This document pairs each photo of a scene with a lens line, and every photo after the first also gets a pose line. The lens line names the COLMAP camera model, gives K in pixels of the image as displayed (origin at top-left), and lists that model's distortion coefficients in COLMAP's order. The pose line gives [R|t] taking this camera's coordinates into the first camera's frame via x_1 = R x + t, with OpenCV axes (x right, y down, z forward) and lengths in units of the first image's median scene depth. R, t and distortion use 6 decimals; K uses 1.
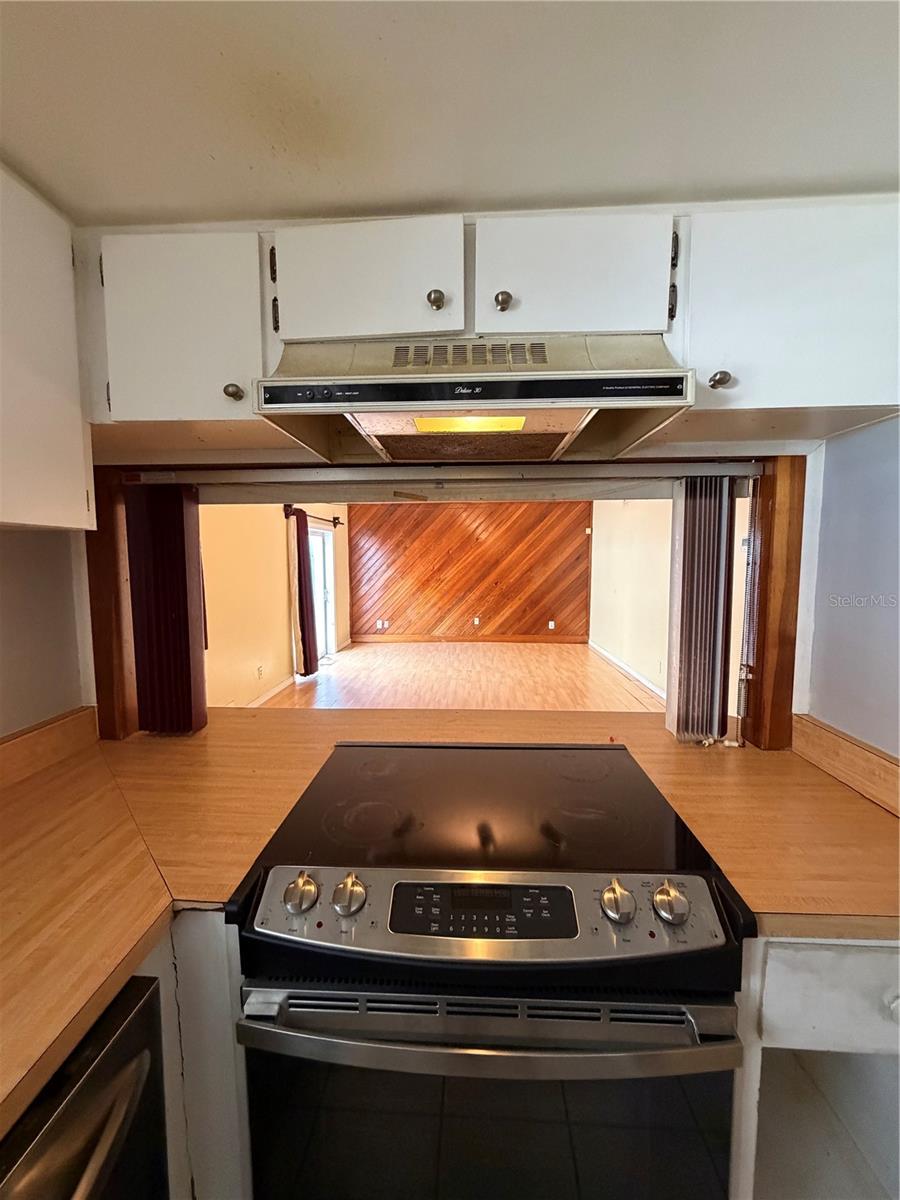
lens RADIAL K [[477.6, 0, 448.6], [0, 477.6, 592.9], [0, 0, 1]] dist [-0.001845, -0.000505]
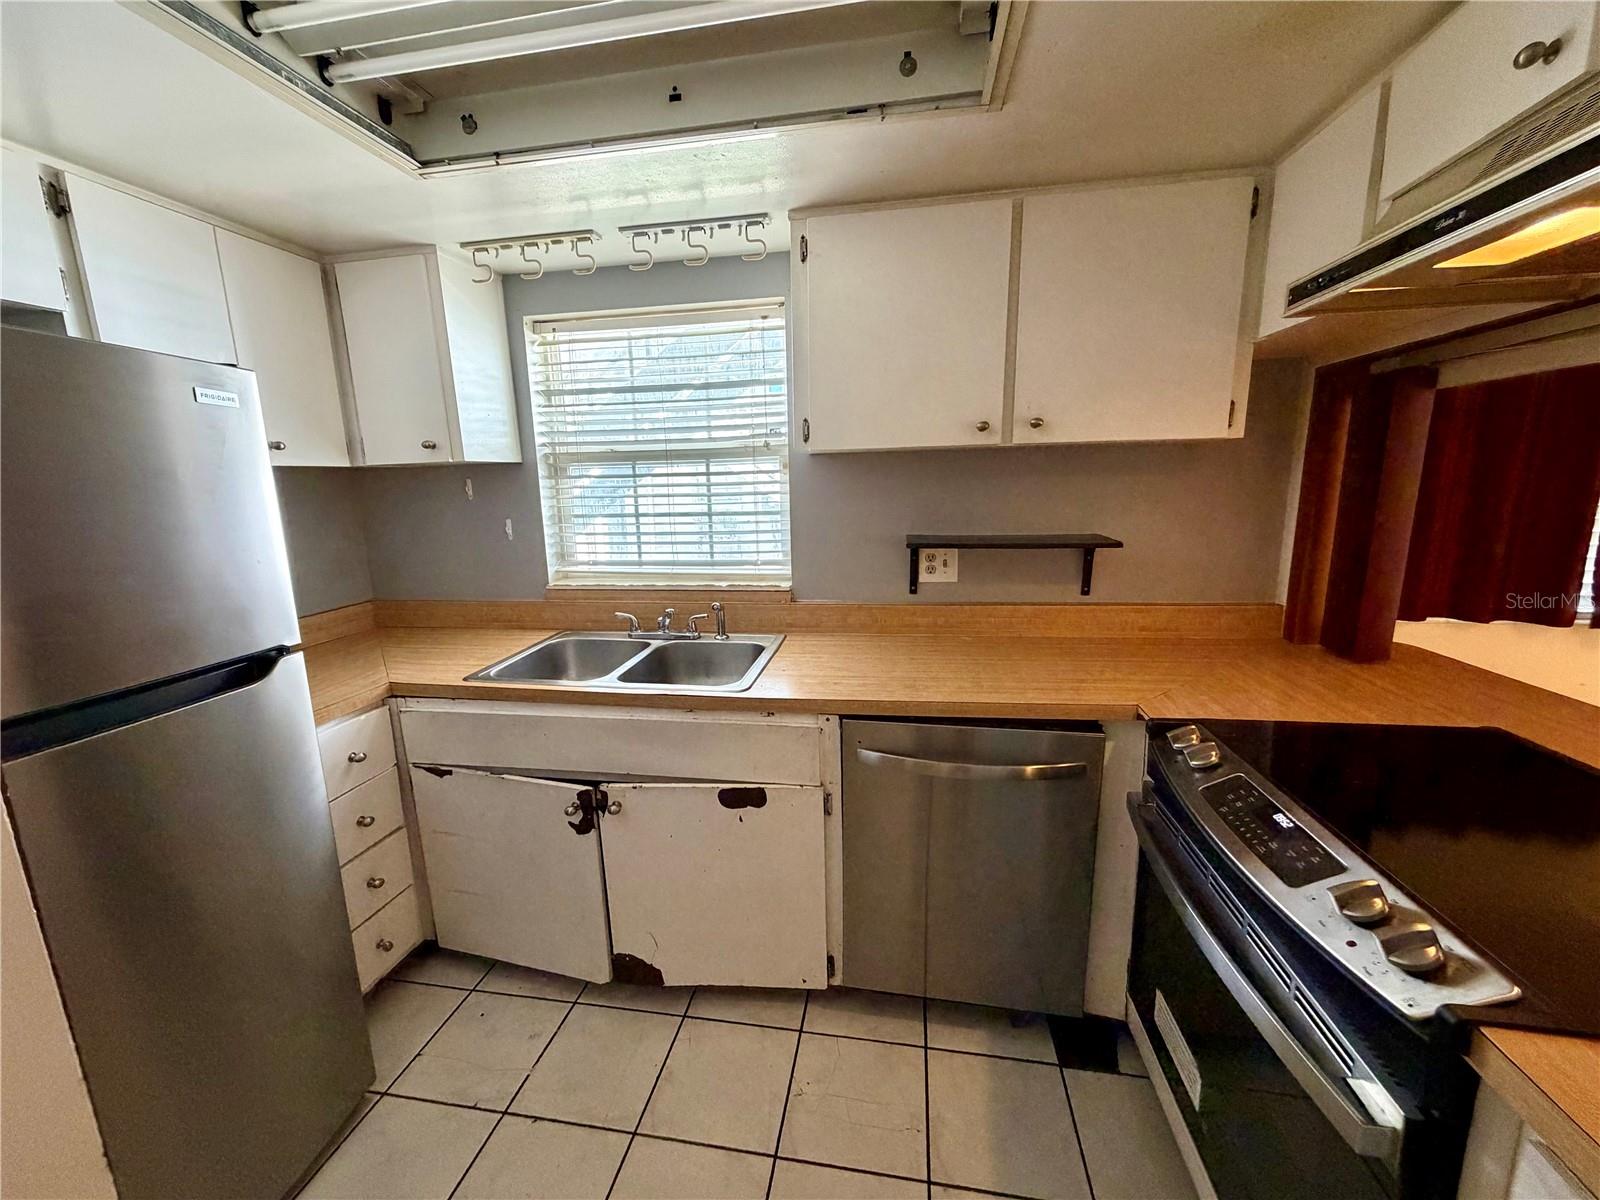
lens RADIAL K [[636.8, 0, 791.4], [0, 636.8, 603.6], [0, 0, 1]] dist [-0.001845, -0.000505]
pose [[-0.126785, 0.195976, -0.972378, 1.057414], [-0.055367, 0.977362, 0.204199, 0.010249], [0.990384, 0.079727, -0.113064, 0.124755]]
